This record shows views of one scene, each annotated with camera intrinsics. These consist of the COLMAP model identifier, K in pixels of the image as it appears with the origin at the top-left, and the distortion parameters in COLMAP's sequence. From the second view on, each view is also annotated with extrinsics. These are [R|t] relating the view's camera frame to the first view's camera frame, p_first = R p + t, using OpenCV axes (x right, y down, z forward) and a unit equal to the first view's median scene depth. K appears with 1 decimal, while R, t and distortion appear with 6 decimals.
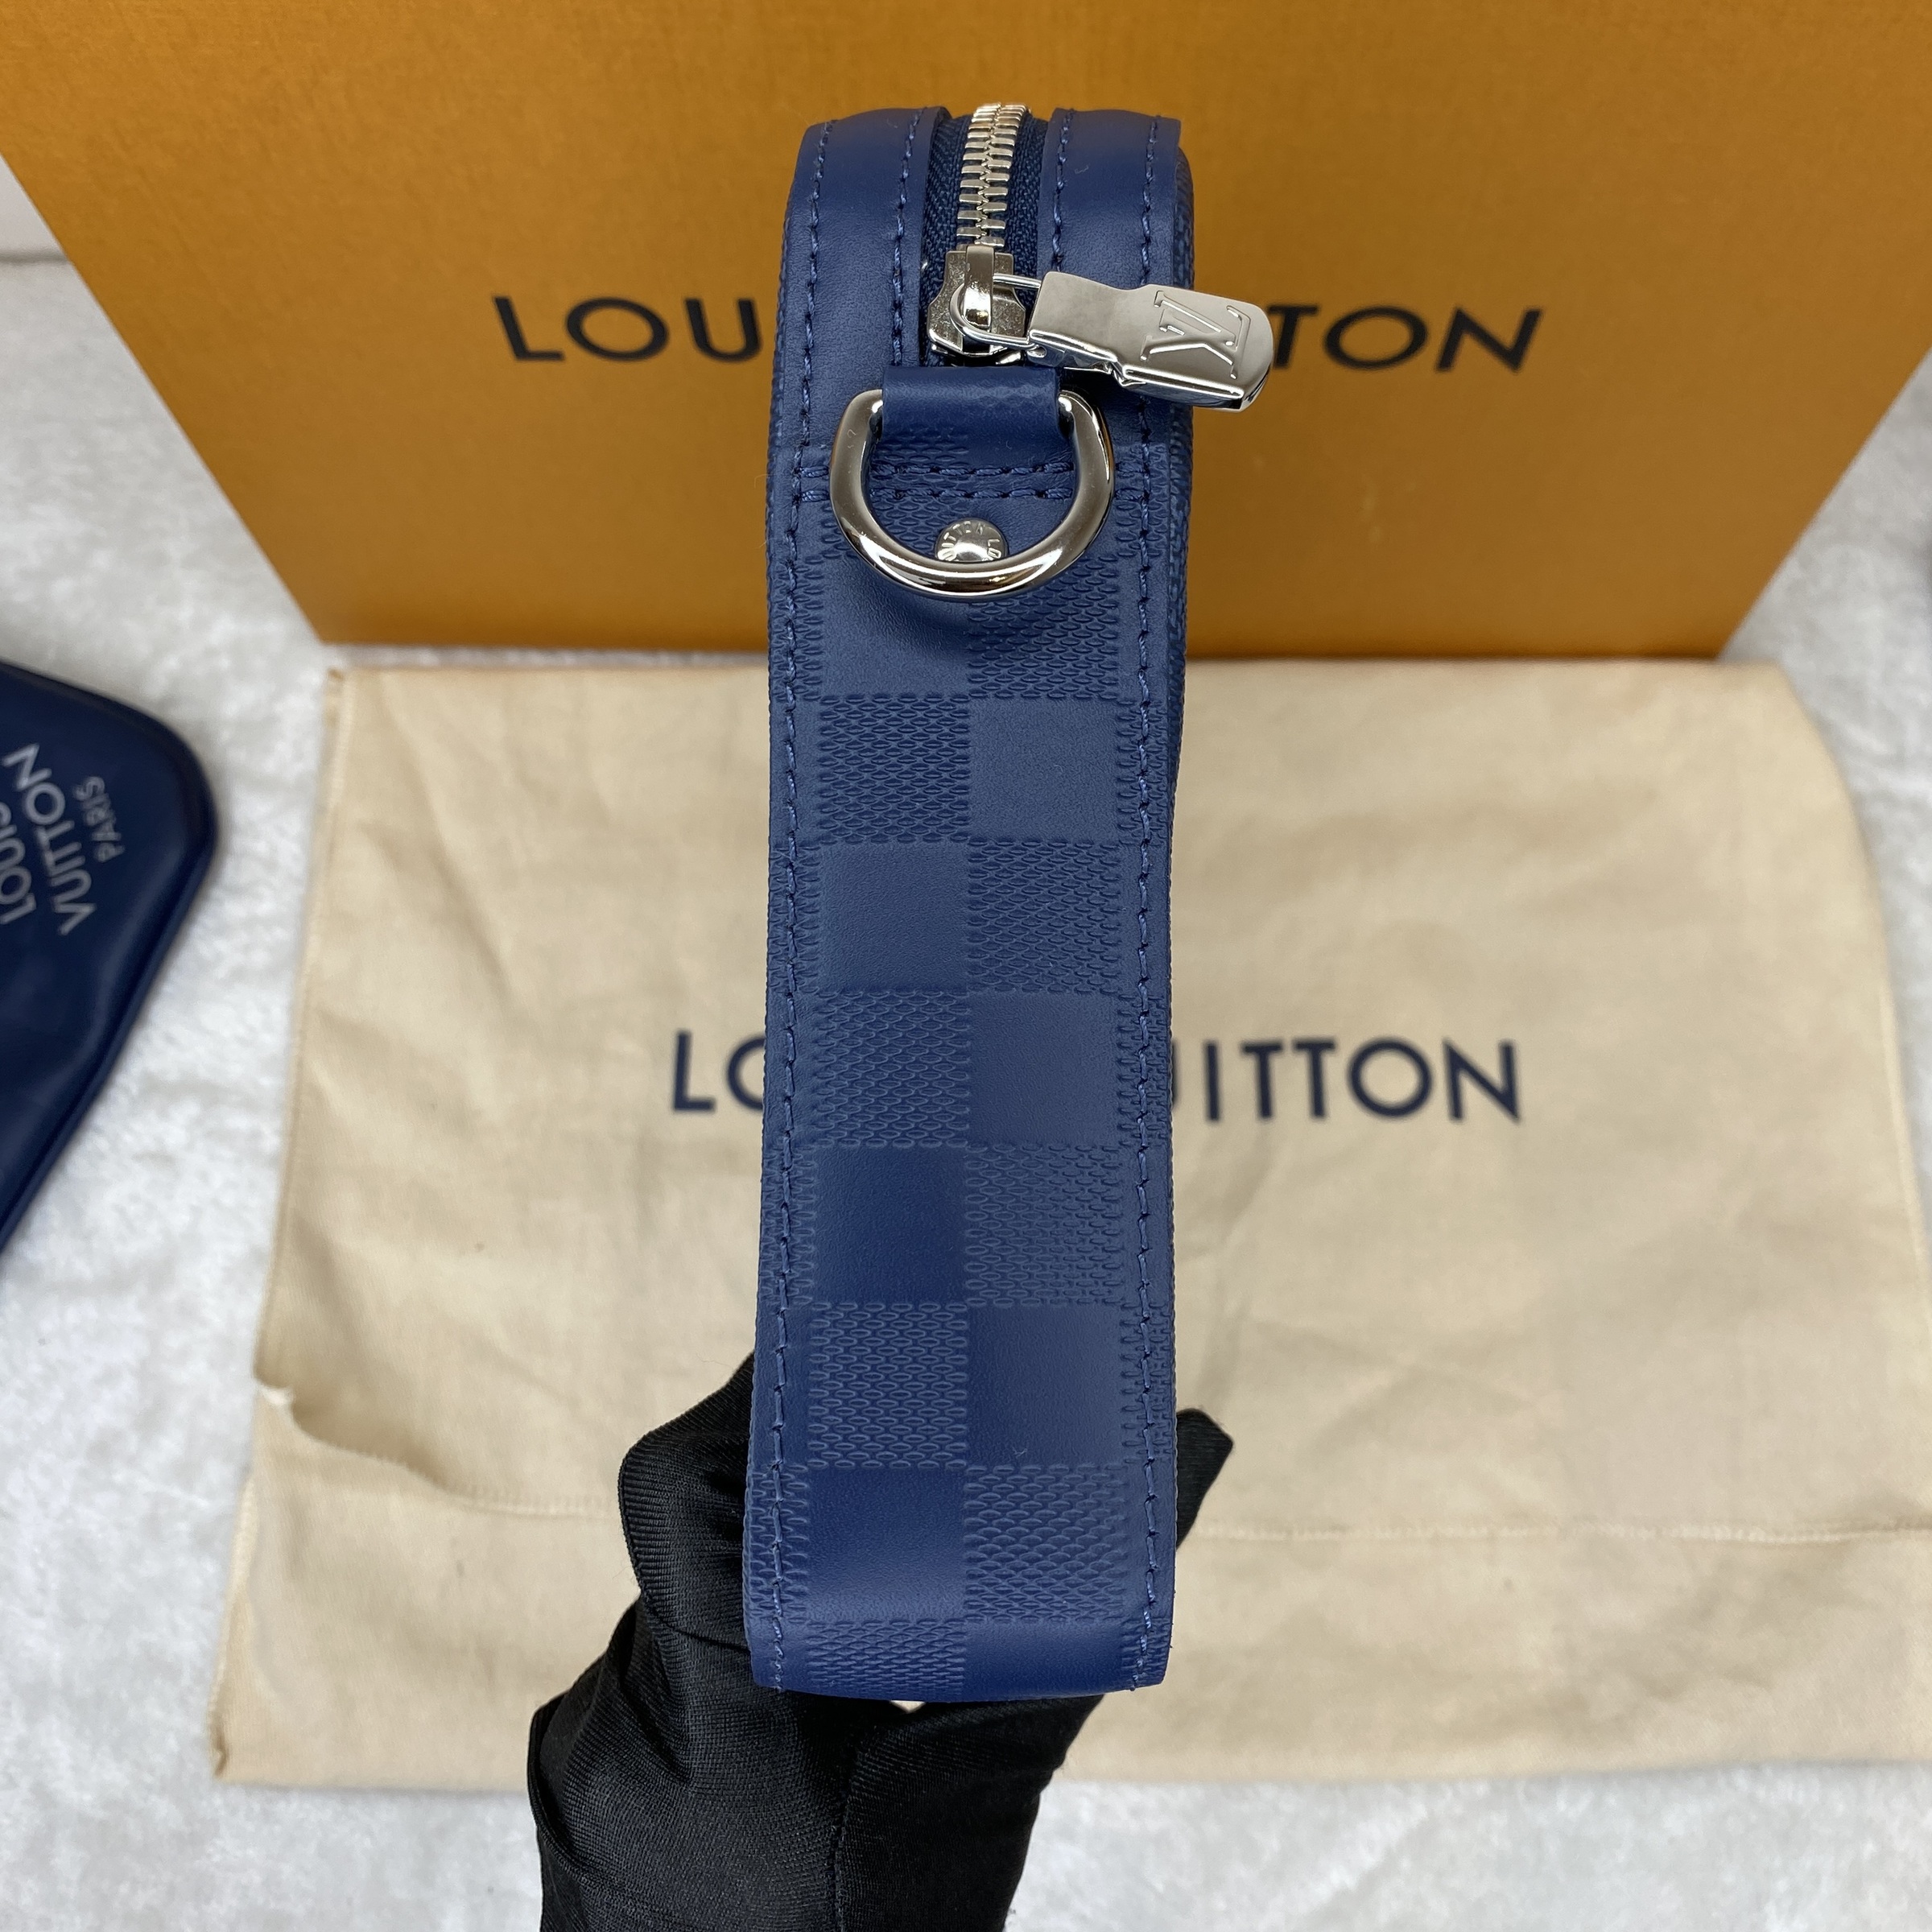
lens RADIAL K [[2172.7, 0, 966.0], [0, 2172.7, 966.0], [0, 0, 1]] dist [-0.035778, 0.036164]
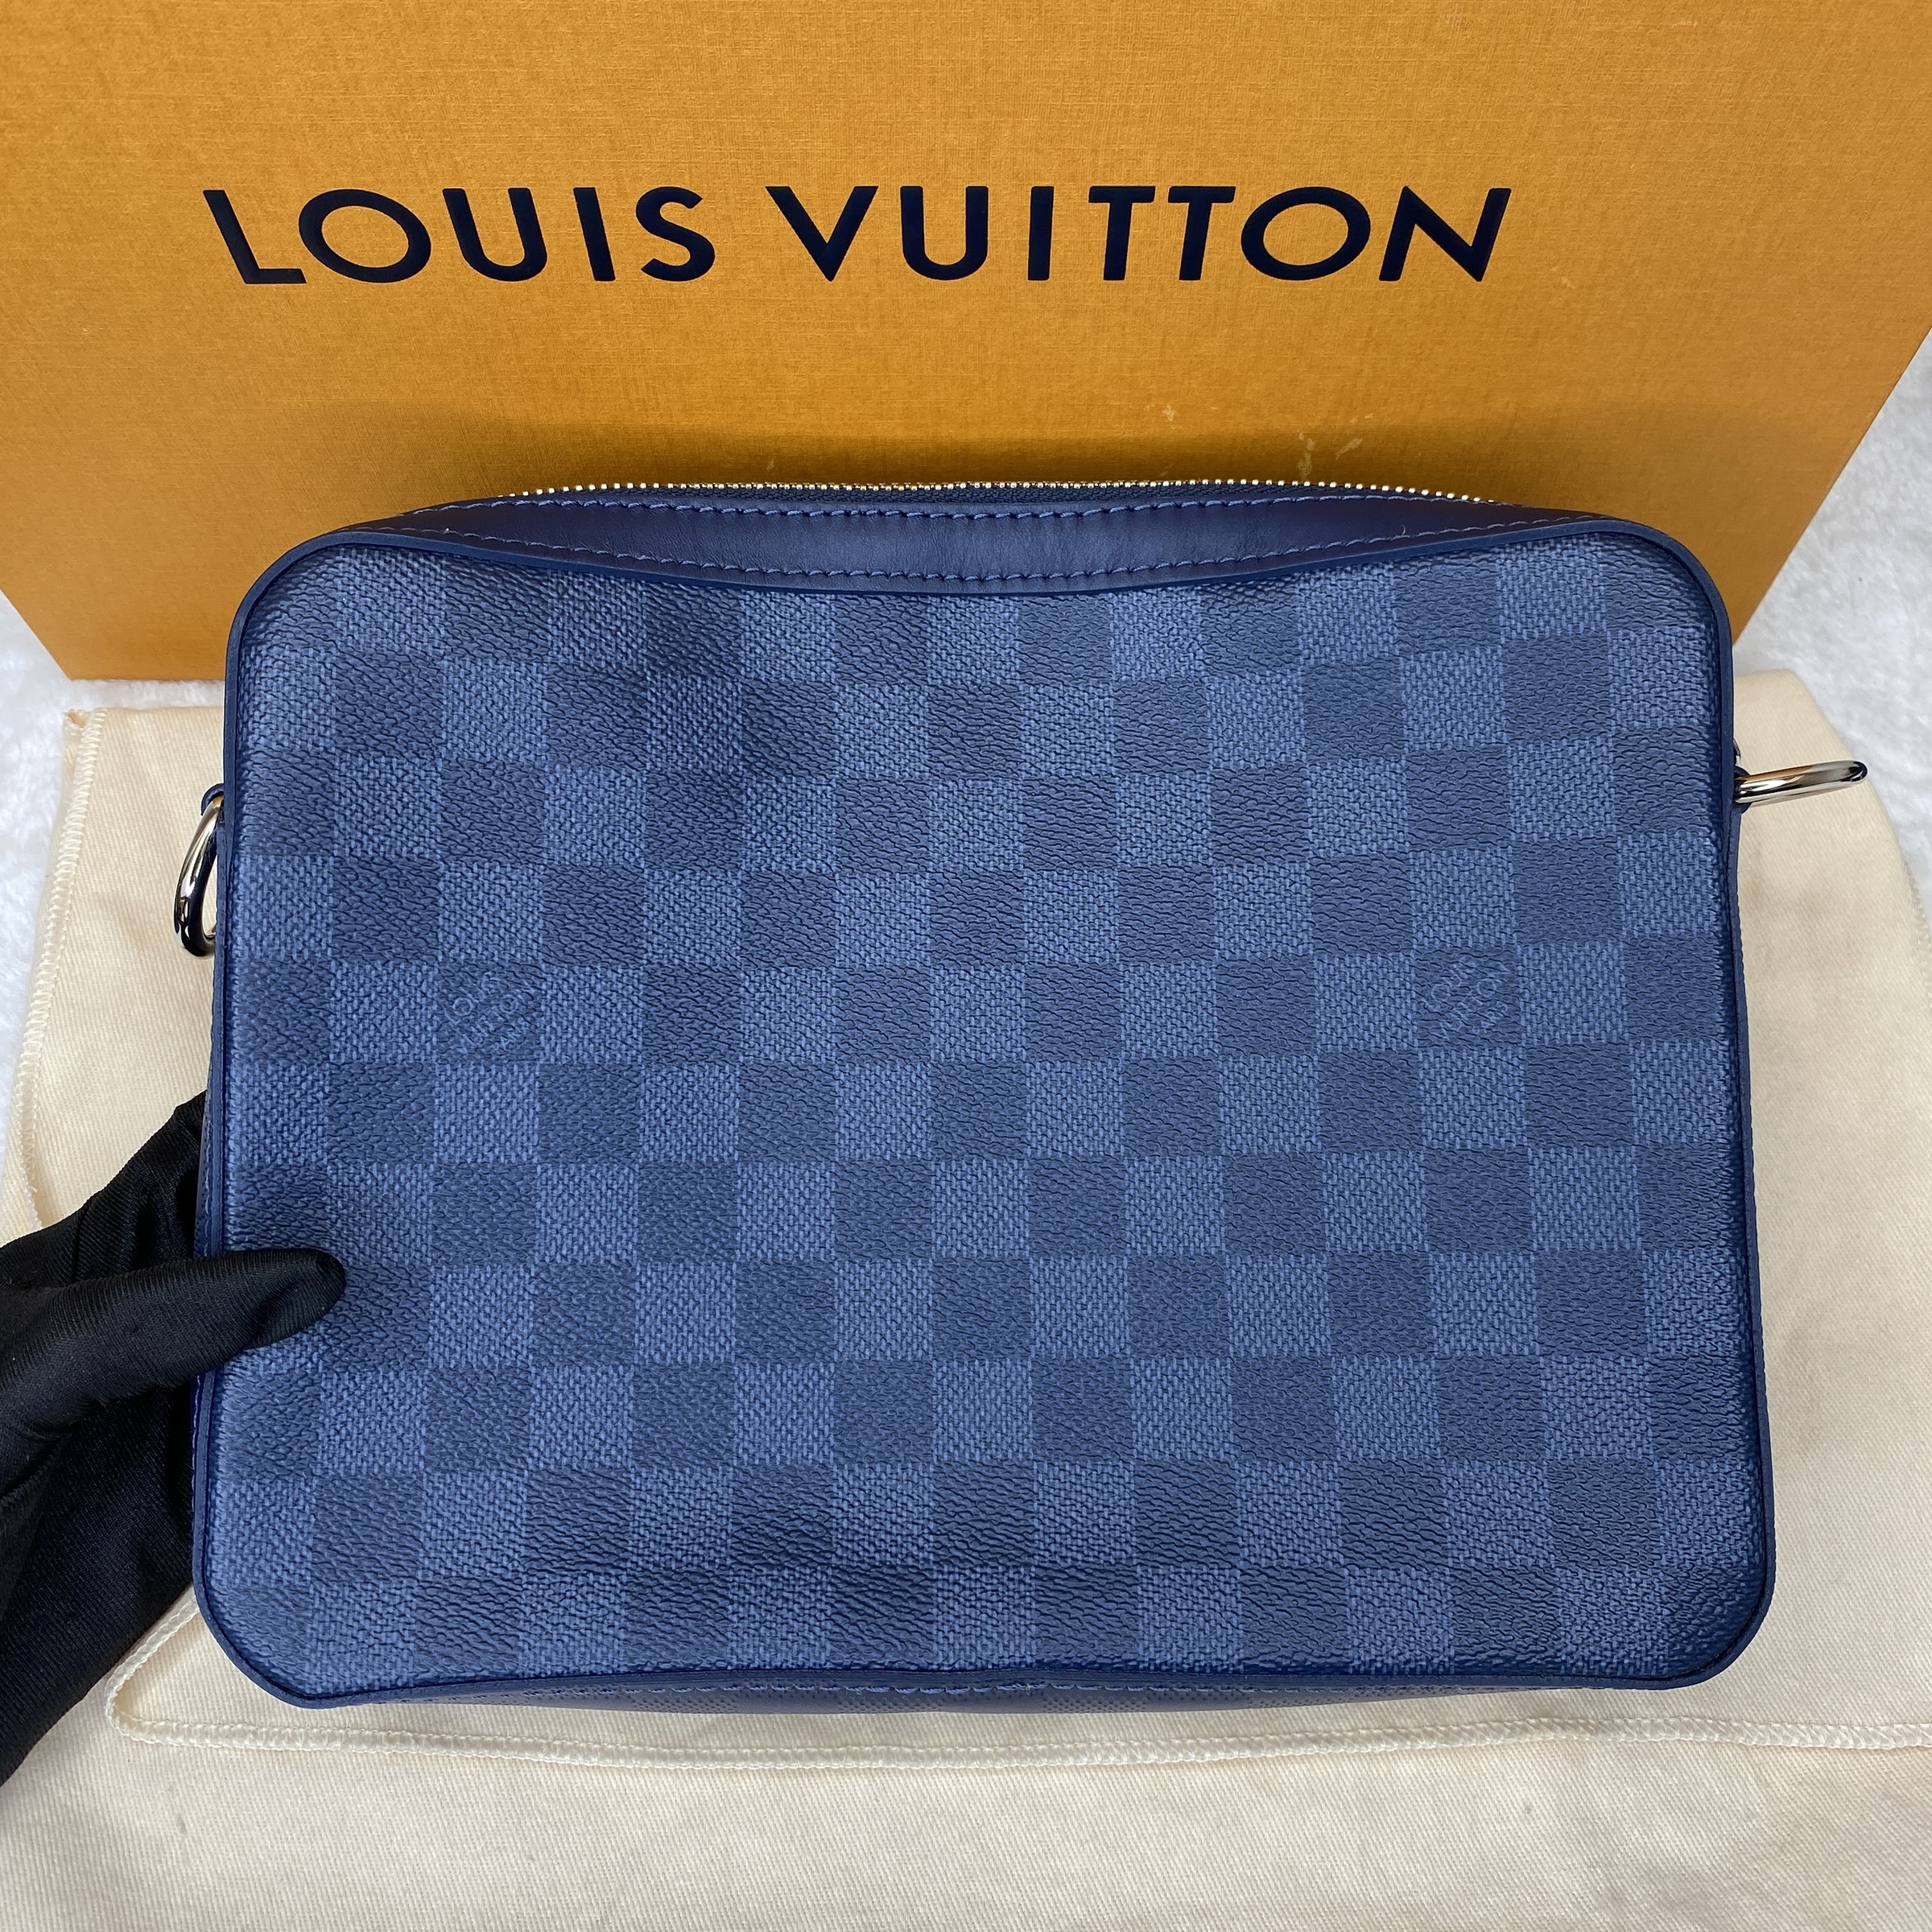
lens RADIAL K [[2172.7, 0, 966.0], [0, 2172.7, 966.0], [0, 0, 1]] dist [-0.035778, 0.036164]
pose [[0.999598, -0.016792, 0.022860, 0.034719], [0.018437, 0.997104, -0.073787, 0.035256], [-0.021554, 0.074178, 0.997012, 0.191092]]
